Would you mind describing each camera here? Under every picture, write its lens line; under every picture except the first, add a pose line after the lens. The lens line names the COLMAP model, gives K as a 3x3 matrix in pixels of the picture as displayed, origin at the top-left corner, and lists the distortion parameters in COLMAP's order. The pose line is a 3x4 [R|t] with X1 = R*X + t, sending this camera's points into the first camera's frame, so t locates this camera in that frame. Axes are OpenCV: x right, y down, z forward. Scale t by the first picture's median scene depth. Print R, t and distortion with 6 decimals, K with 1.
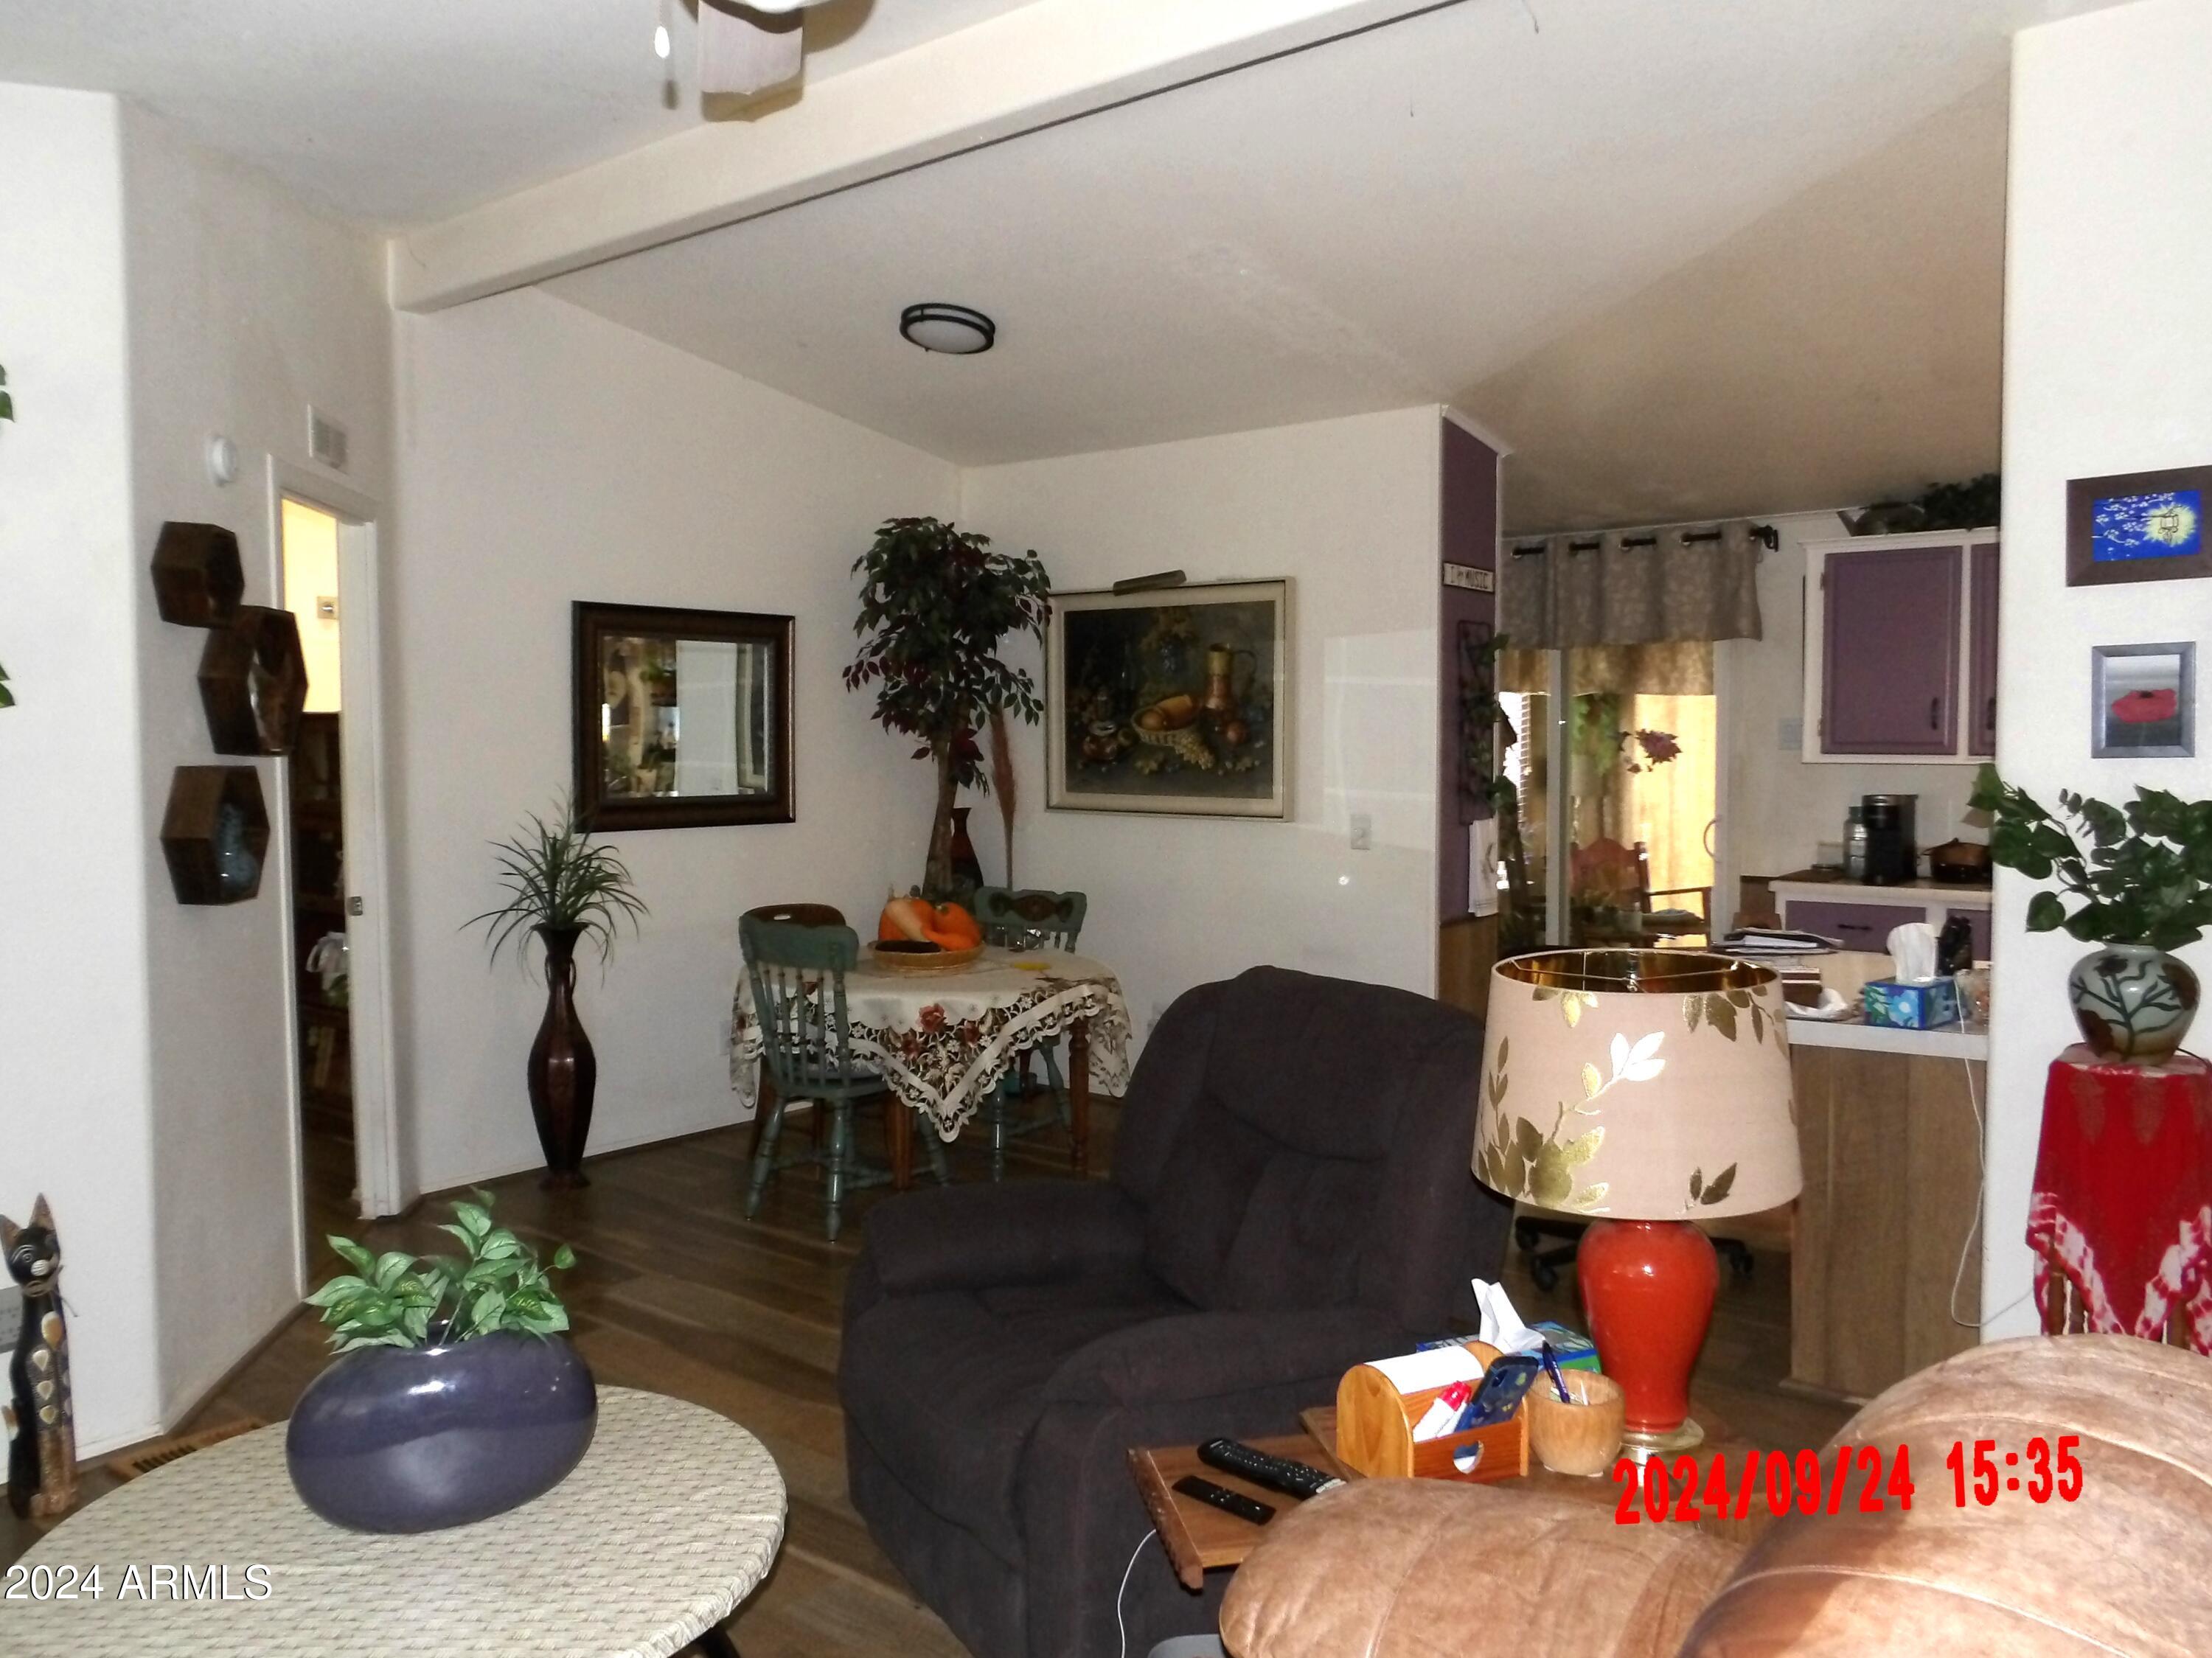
lens RADIAL K [[1699.6, 0, 1128.5], [0, 1699.6, 824.6], [0, 0, 1]] dist [-0.001908, 0.007473]
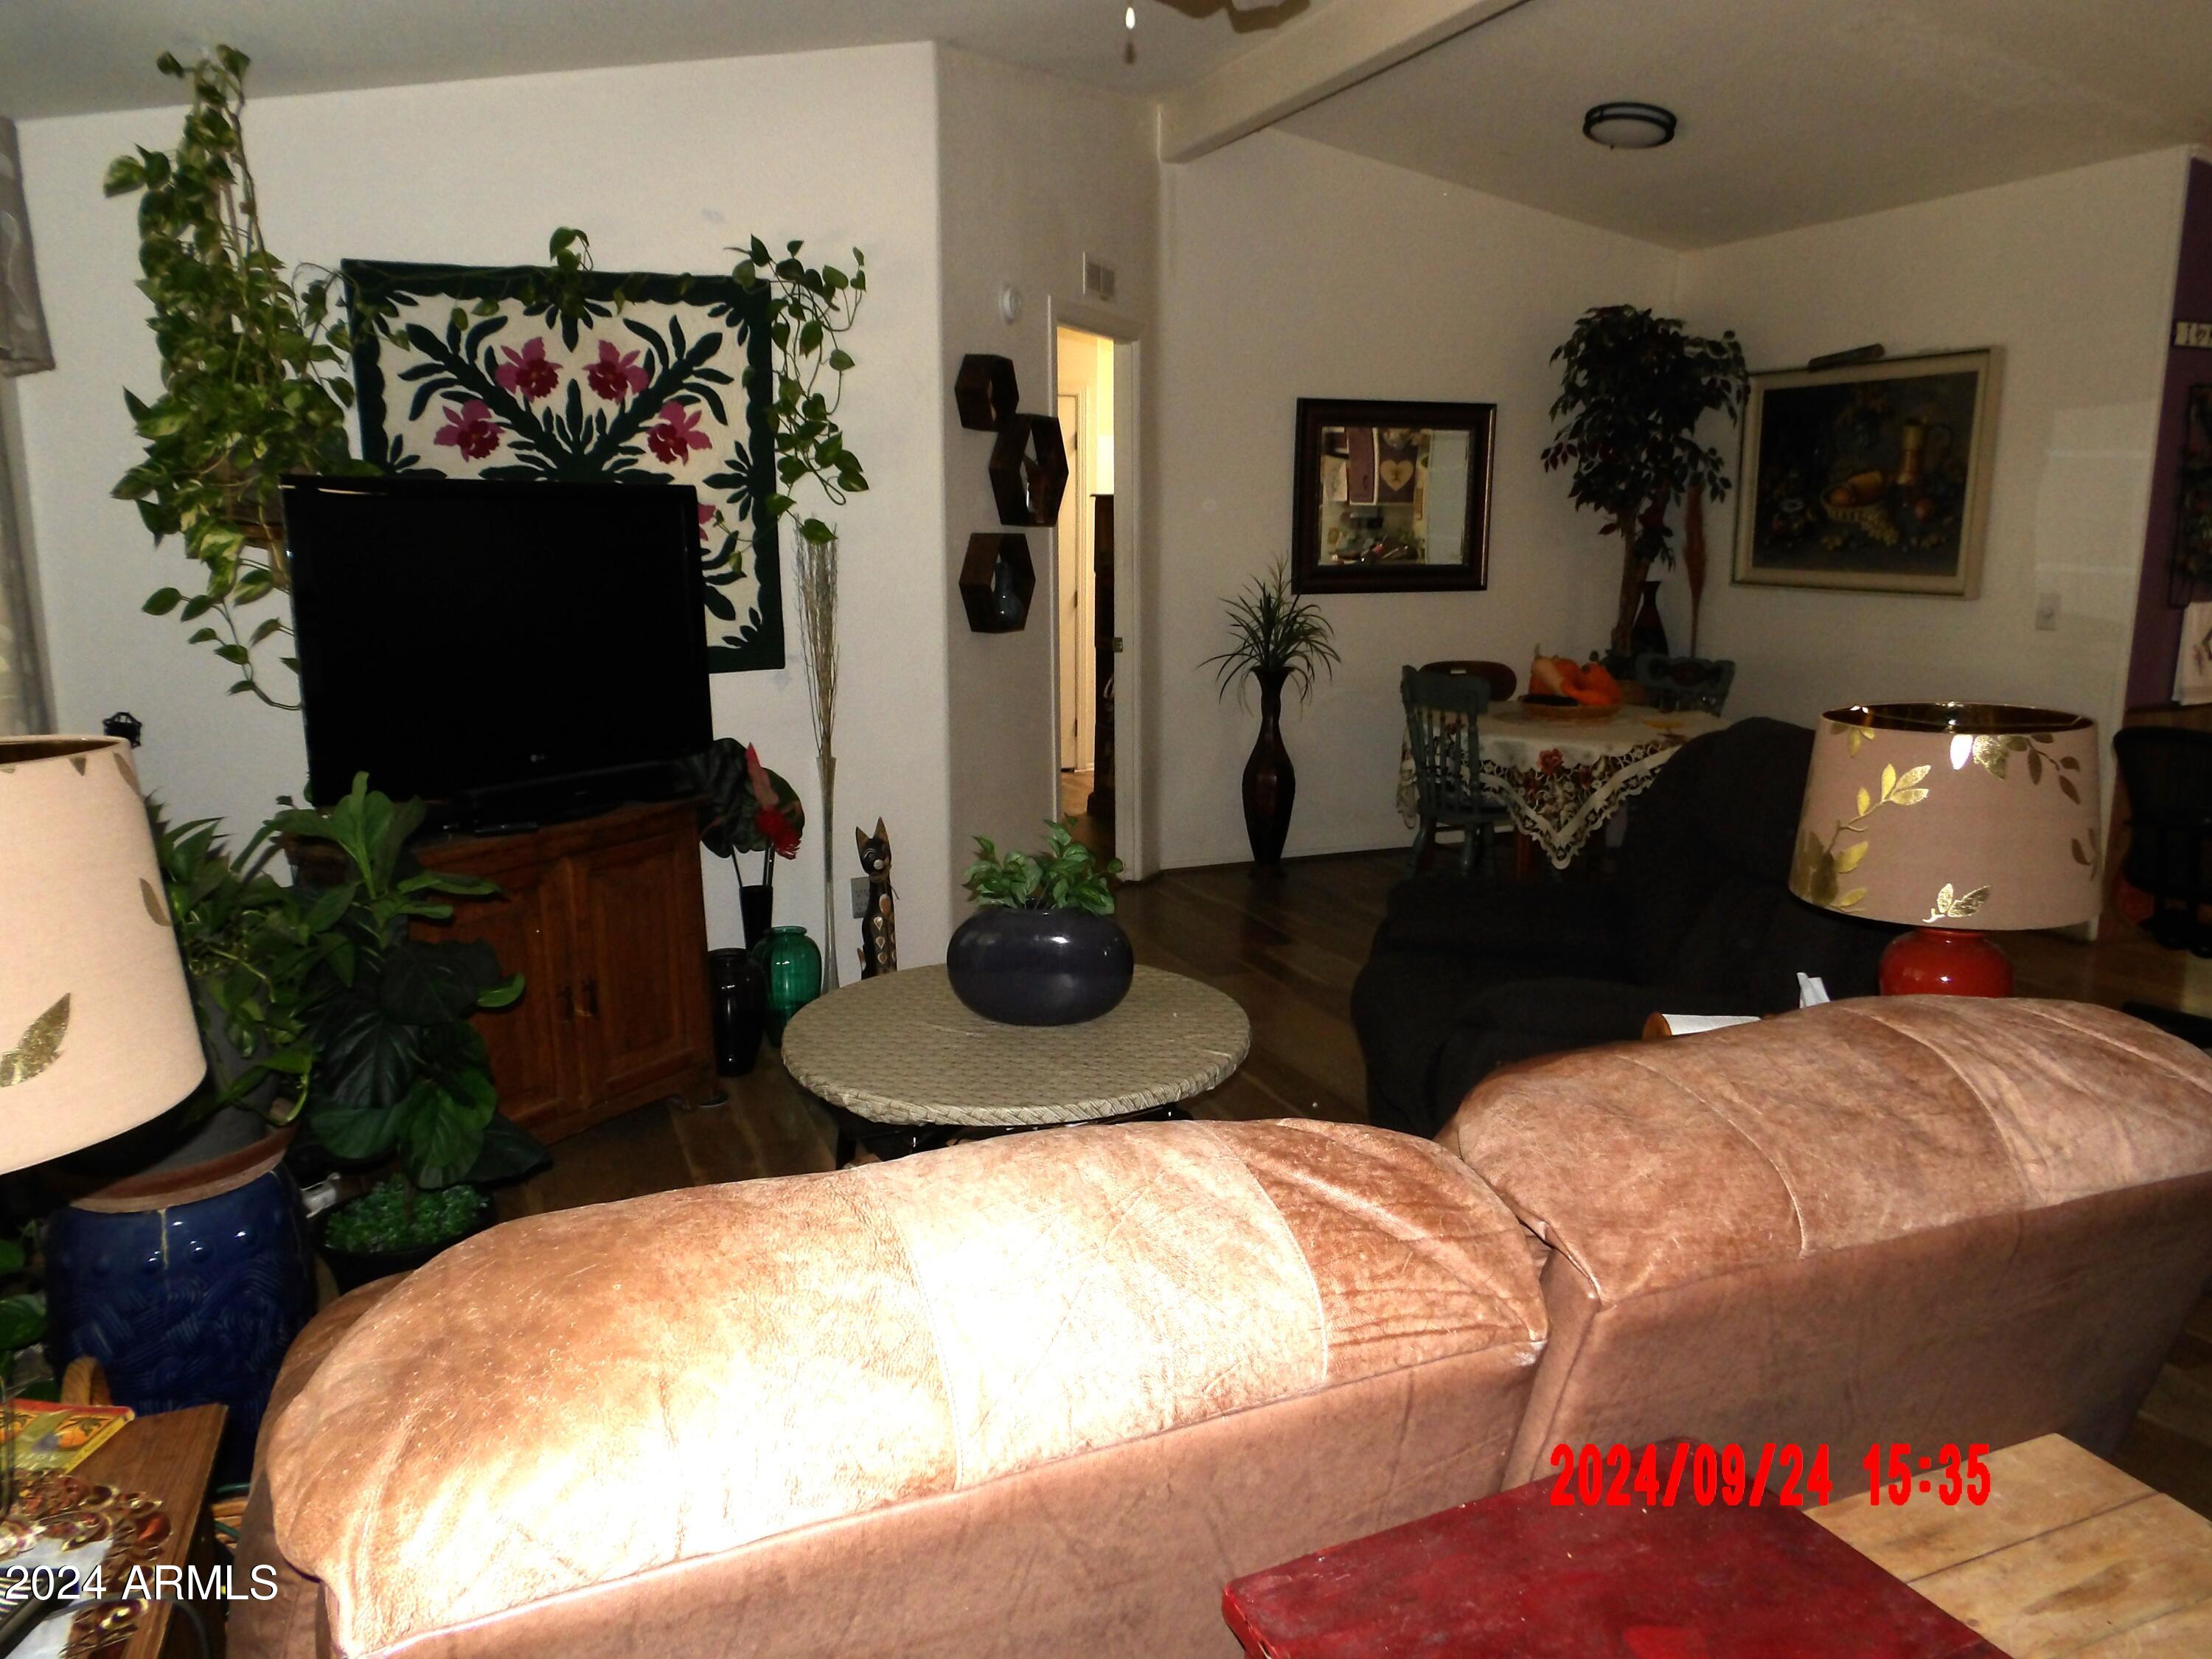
lens RADIAL K [[1596.0, 0, 1100.0], [0, 1596.0, 825.9], [0, 0, 1]] dist [-0.004483, 0.013797]
pose [[0.871350, 0.092891, -0.481790, 0.122799], [-0.025065, 0.989061, 0.145363, 0.006728], [0.490022, -0.114586, 0.864146, -0.077391]]
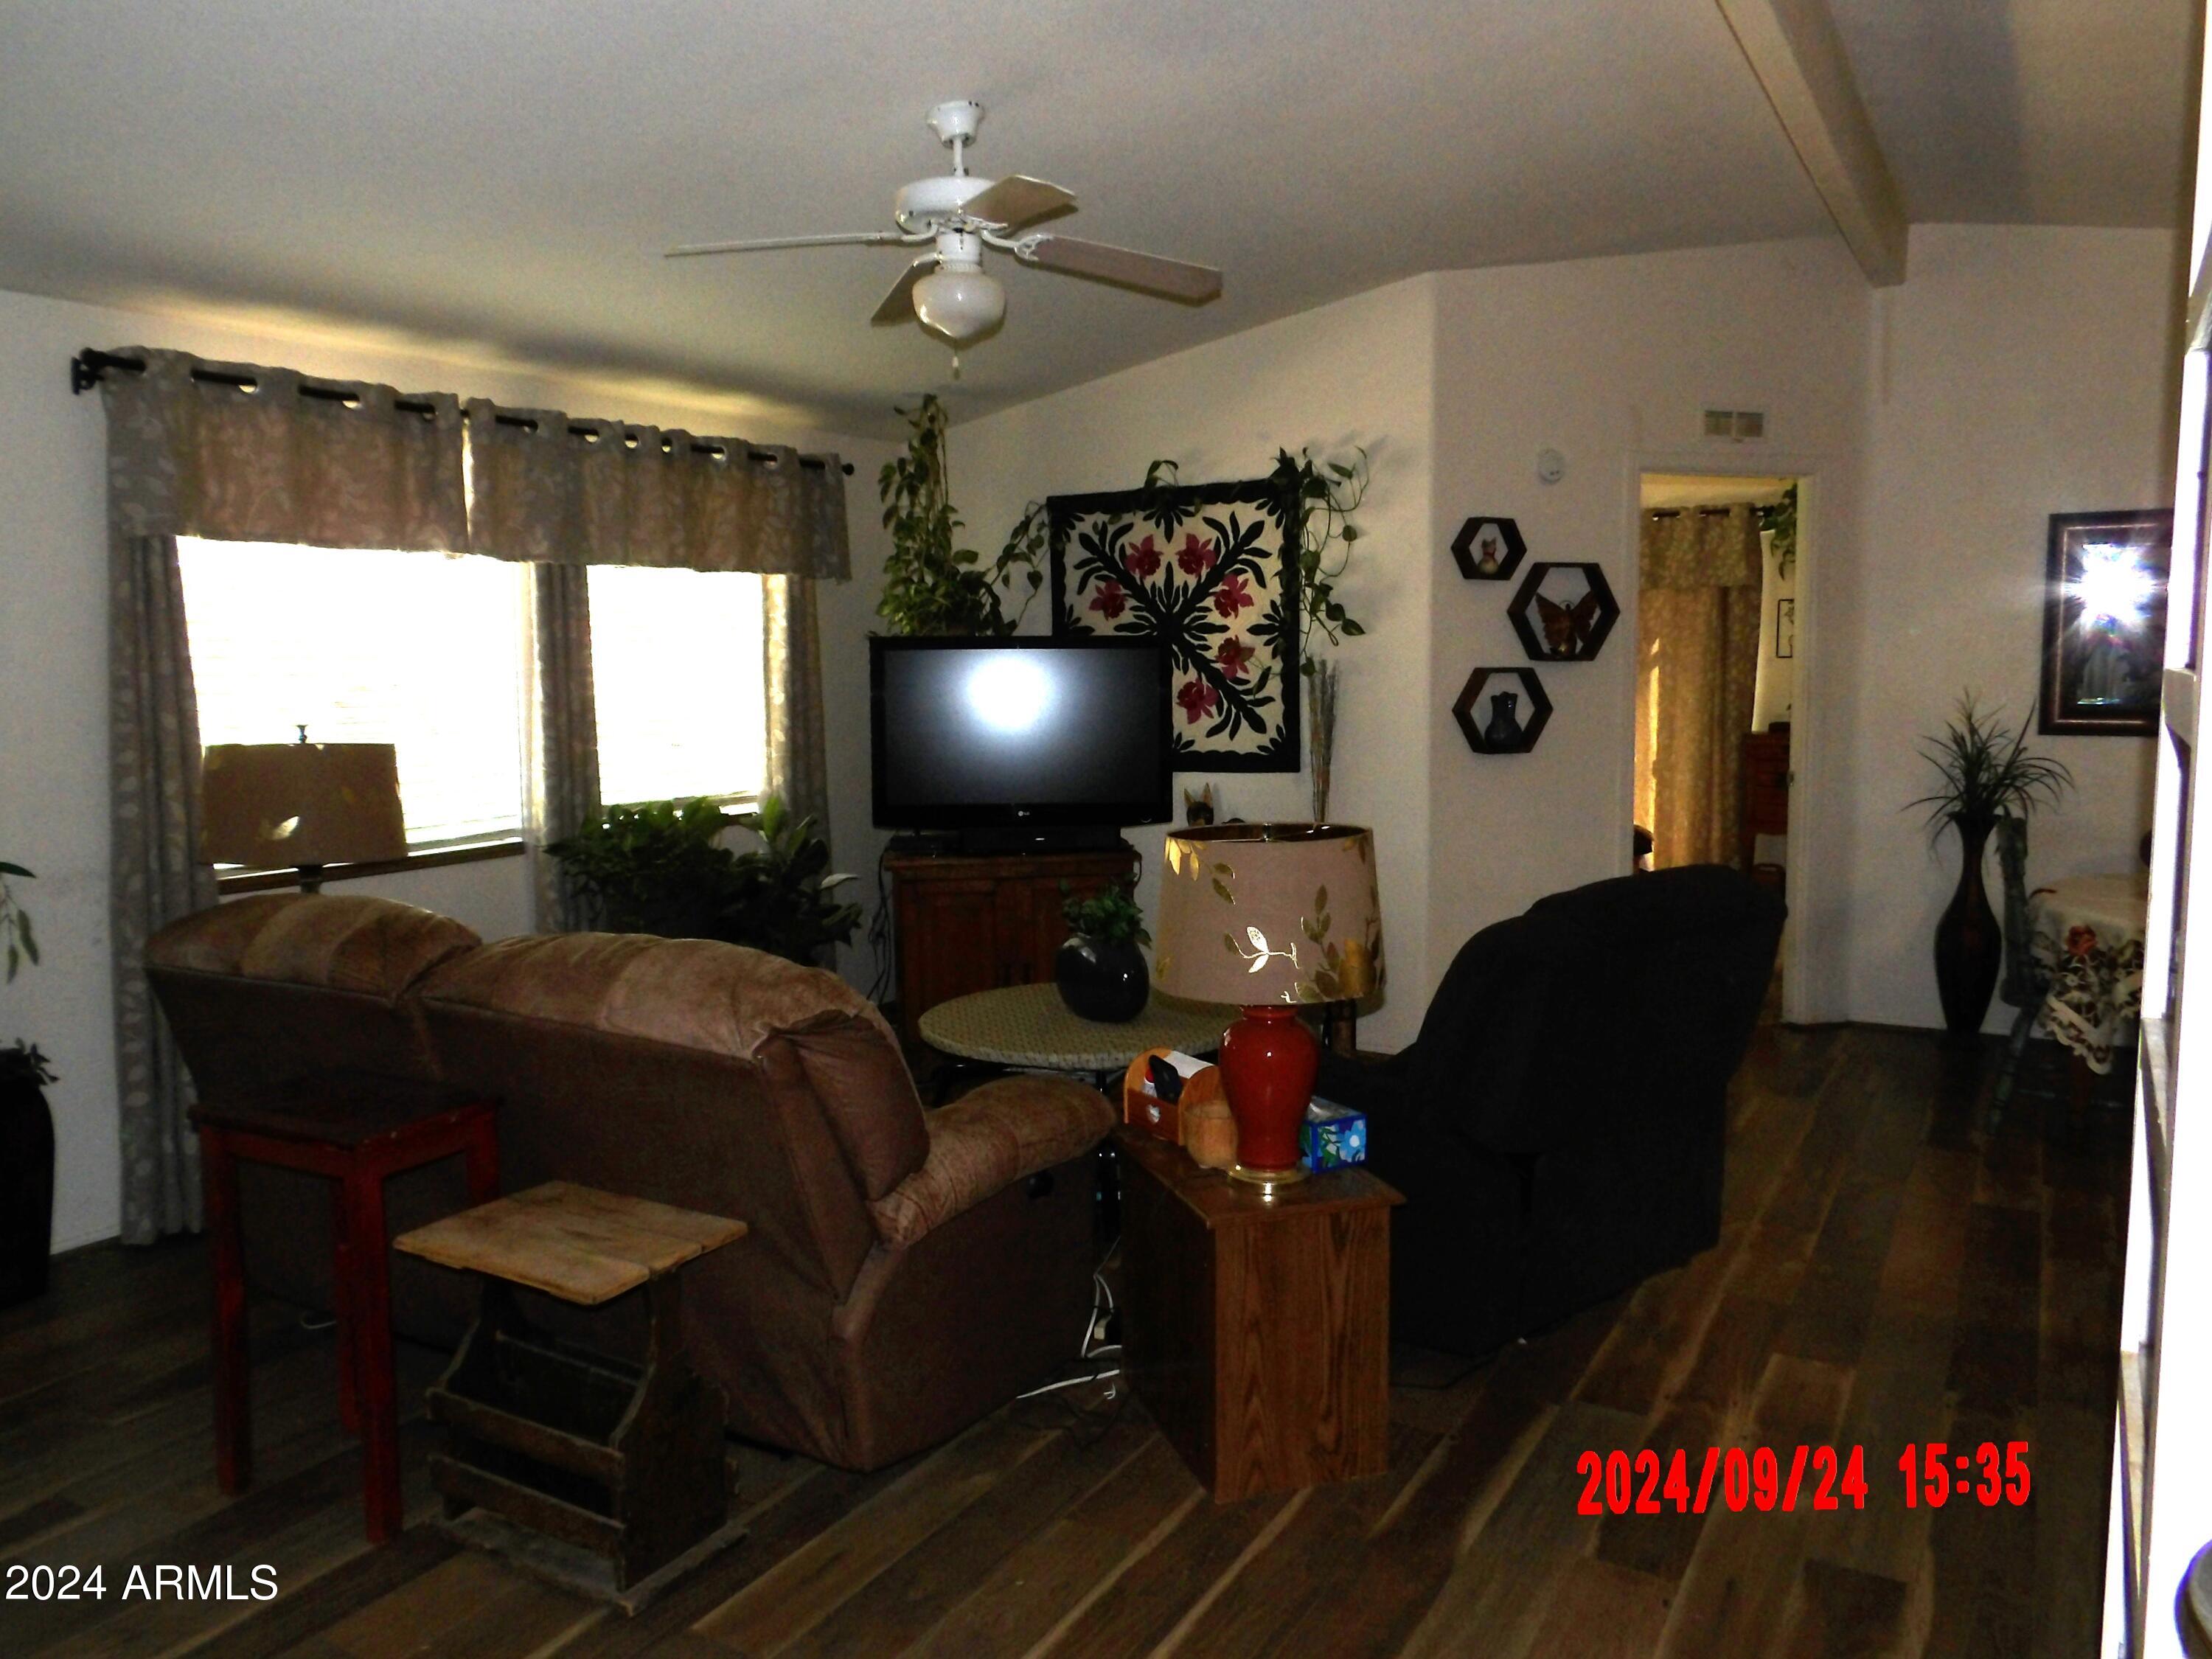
lens RADIAL K [[1596.0, 0, 1100.0], [0, 1596.0, 825.9], [0, 0, 1]] dist [-0.004483, 0.013797]
pose [[0.146141, 0.106233, -0.983543, 0.587857], [-0.042523, 0.993973, 0.101041, -0.015298], [0.988349, 0.027057, 0.149778, 0.267336]]
